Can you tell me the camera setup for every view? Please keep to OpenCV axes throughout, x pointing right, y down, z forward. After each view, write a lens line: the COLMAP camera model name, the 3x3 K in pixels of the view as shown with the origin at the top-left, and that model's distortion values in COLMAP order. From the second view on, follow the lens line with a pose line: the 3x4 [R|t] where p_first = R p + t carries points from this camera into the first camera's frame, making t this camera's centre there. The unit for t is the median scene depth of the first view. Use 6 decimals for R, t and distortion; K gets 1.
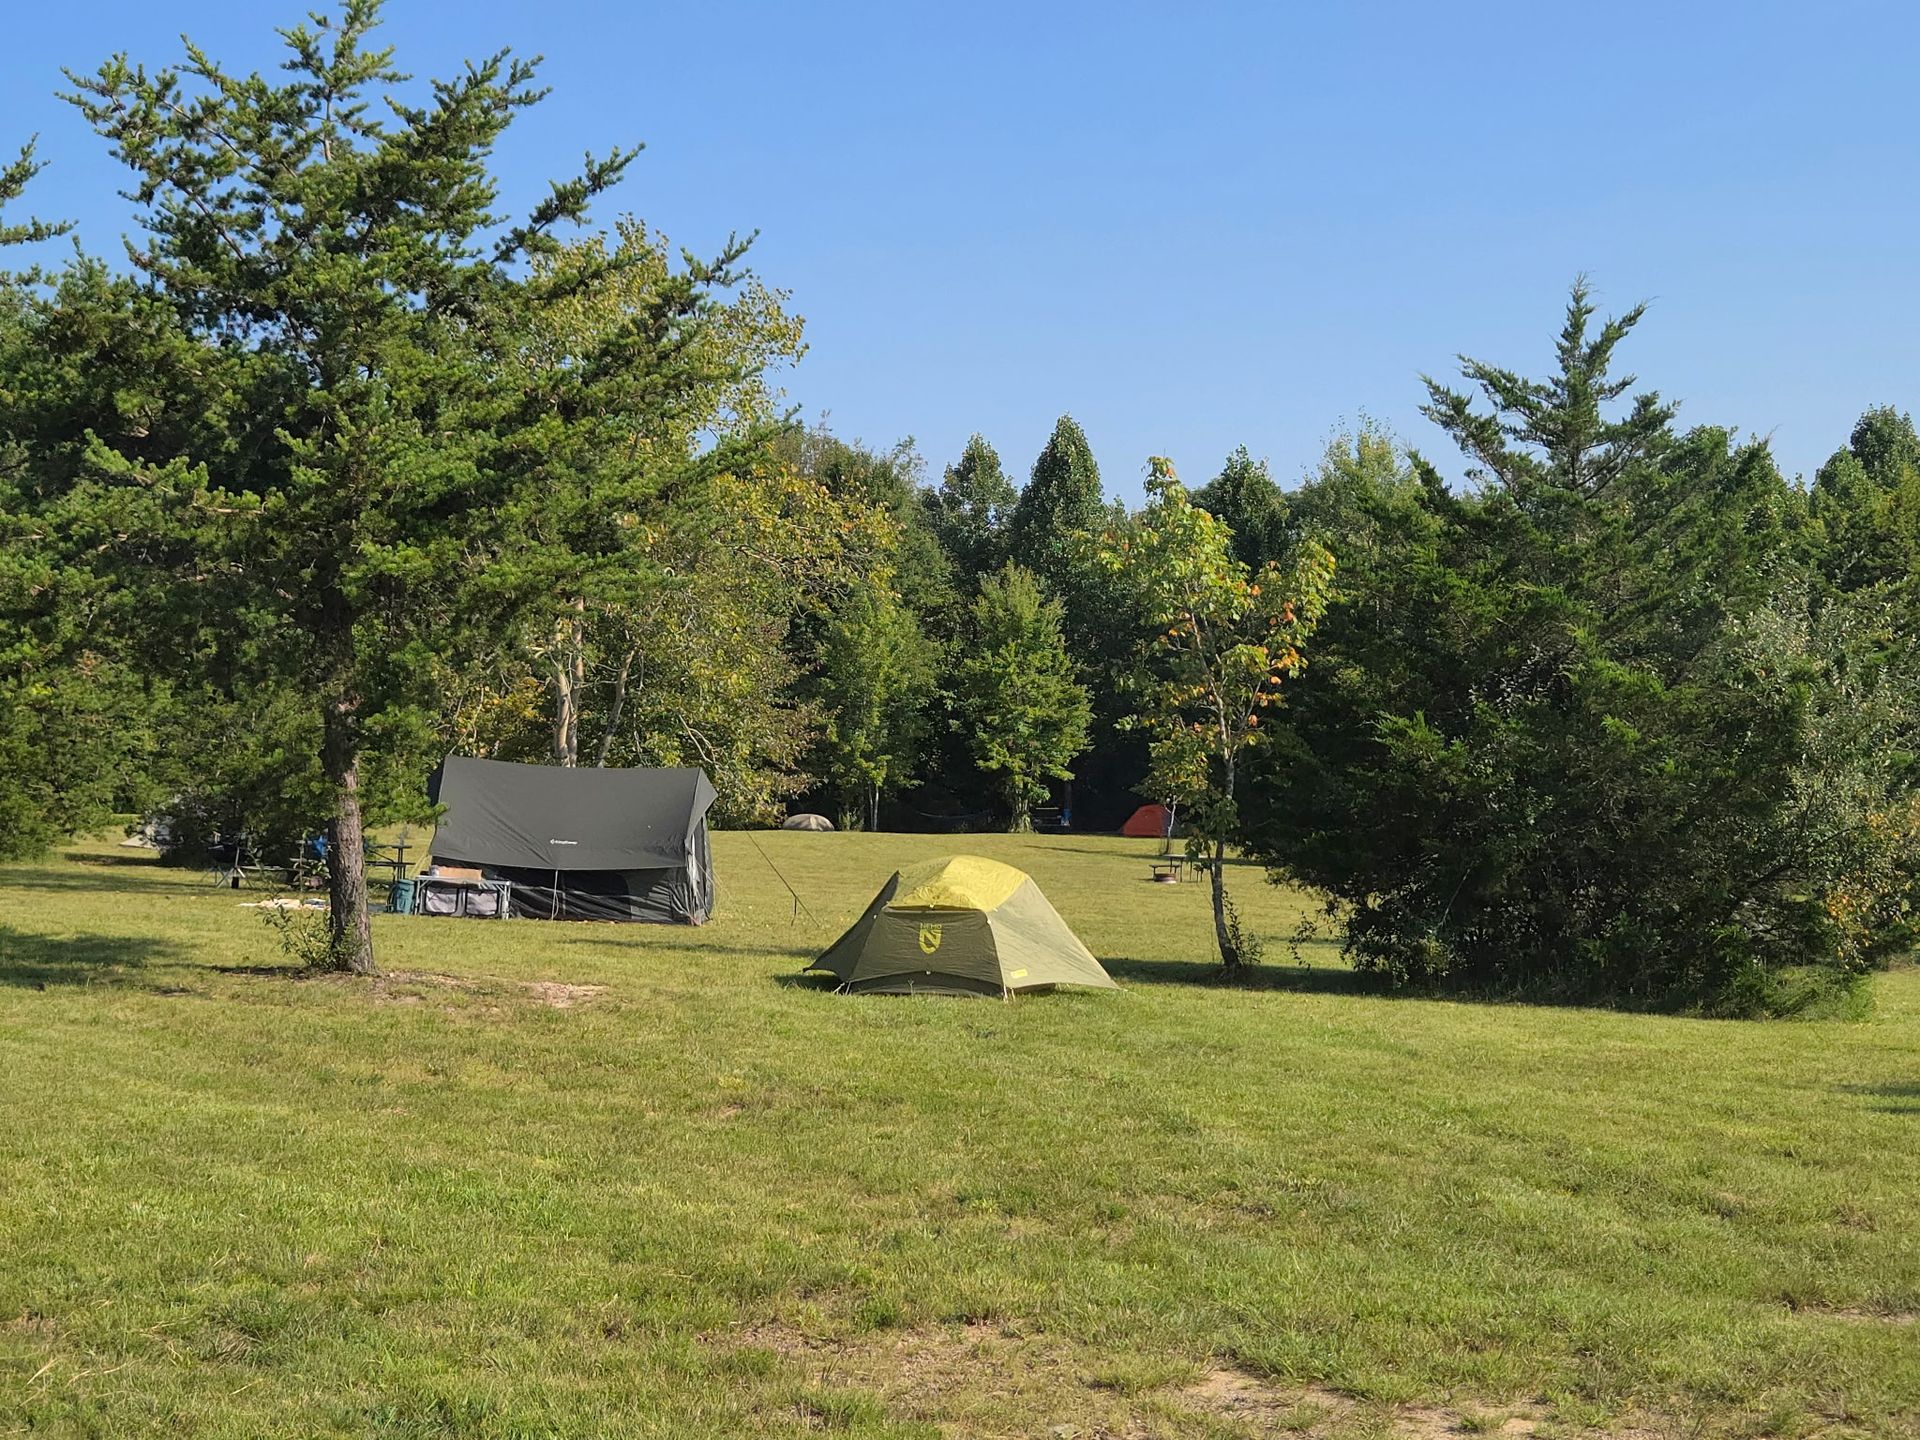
lens RADIAL K [[1433.7, 0, 958.7], [0, 1433.7, 726.7], [0, 0, 1]] dist [0.070247, -0.084324]
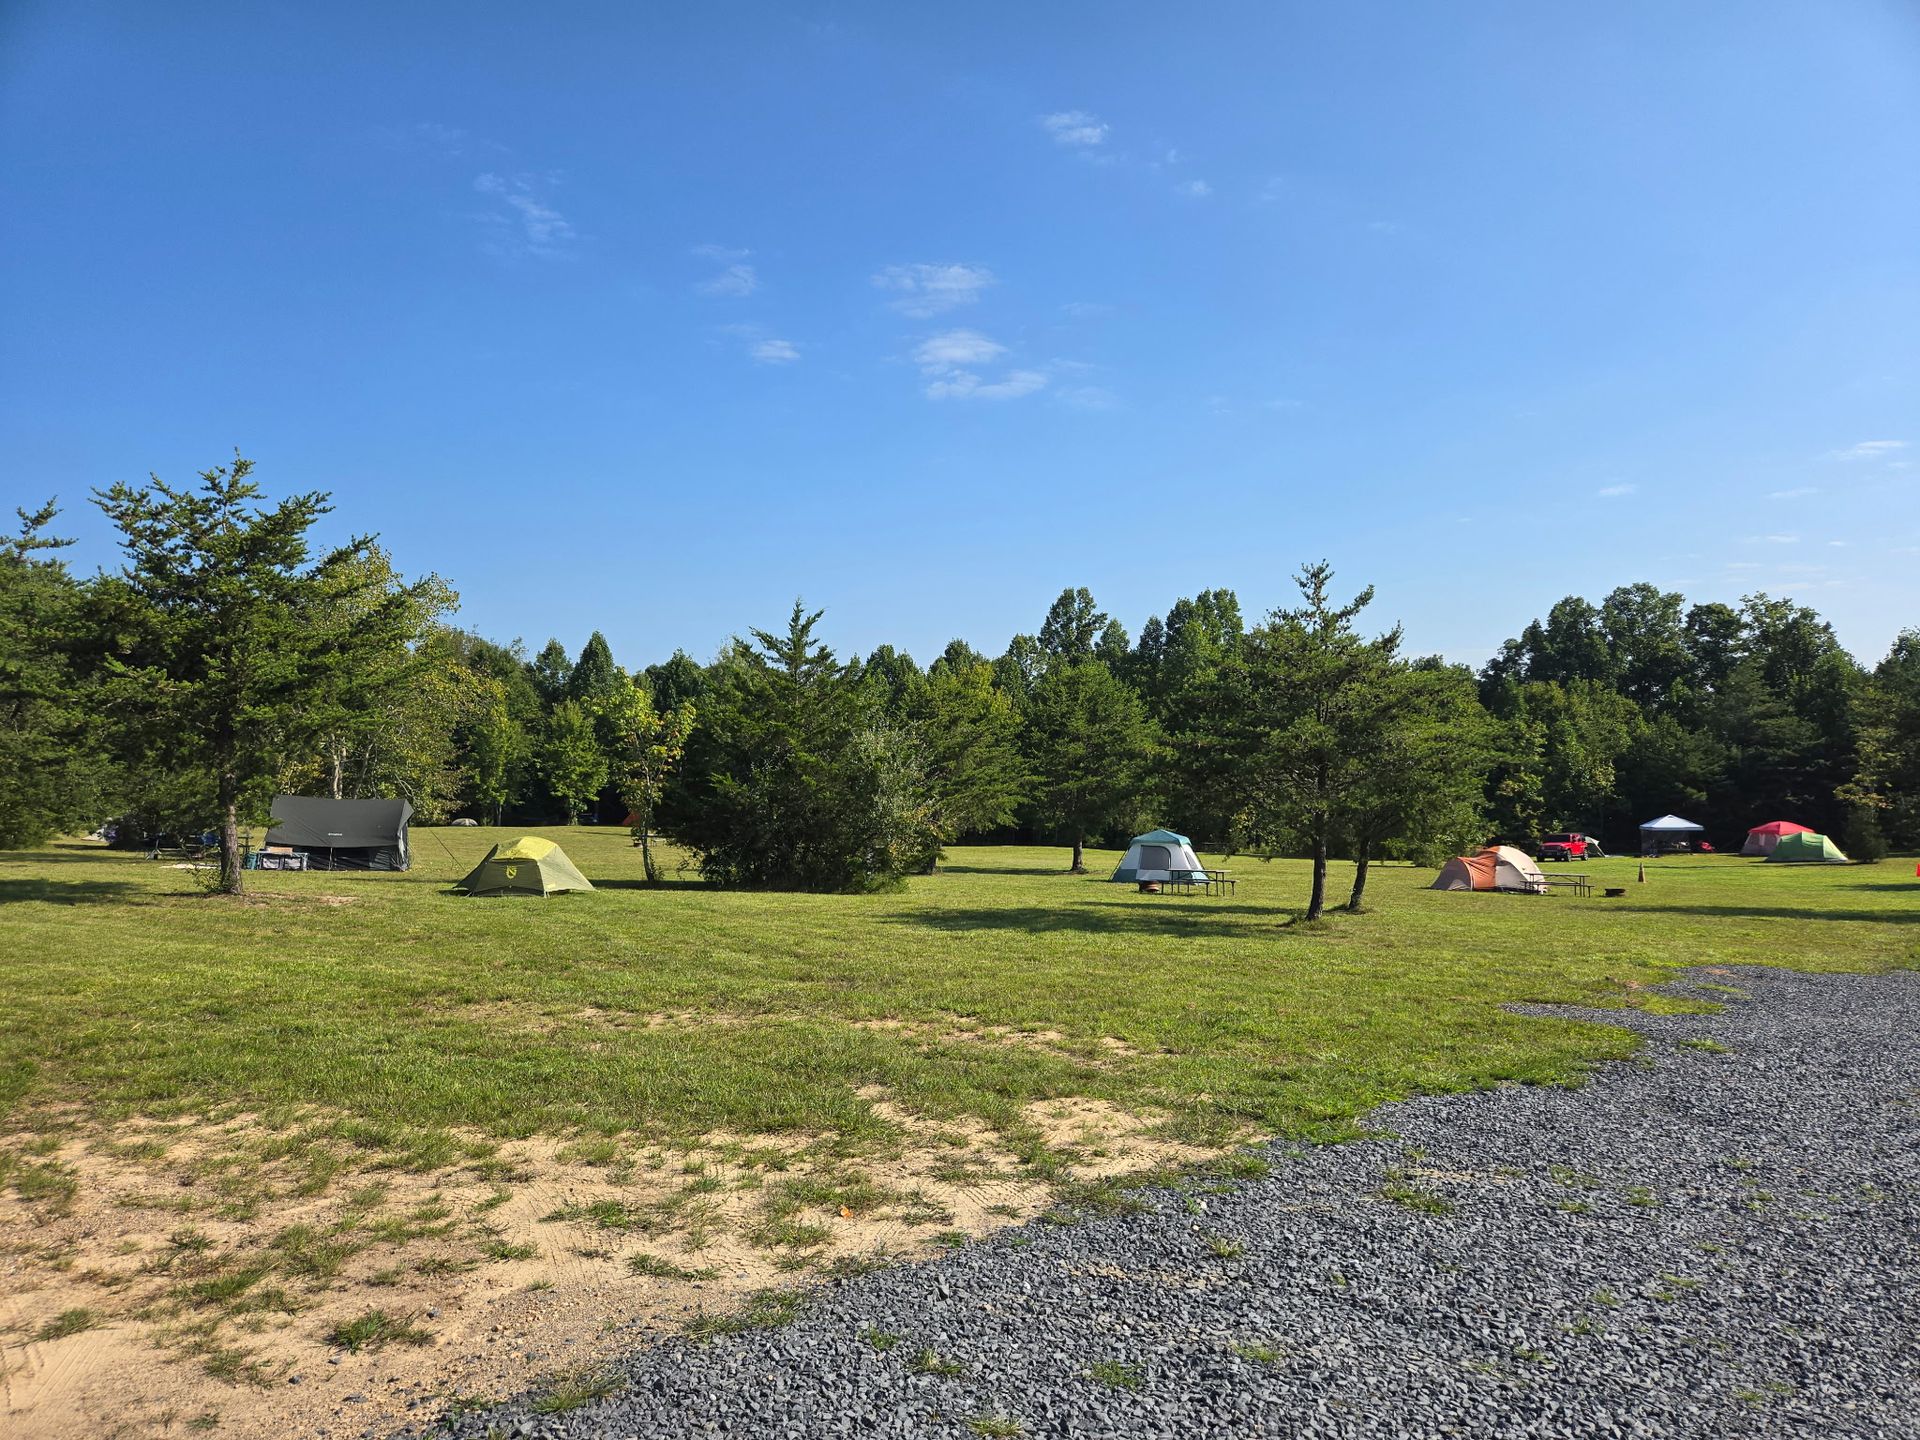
lens RADIAL K [[1178.9, 0, 960.0], [0, 1178.9, 720.0], [0, 0, 1]] dist [0.077364, -0.054005]
pose [[0.972498, 0.006455, 0.232822, 0.233583], [-0.004063, 0.999934, -0.010753, -0.081198], [-0.232876, 0.009511, 0.972460, -1.044584]]
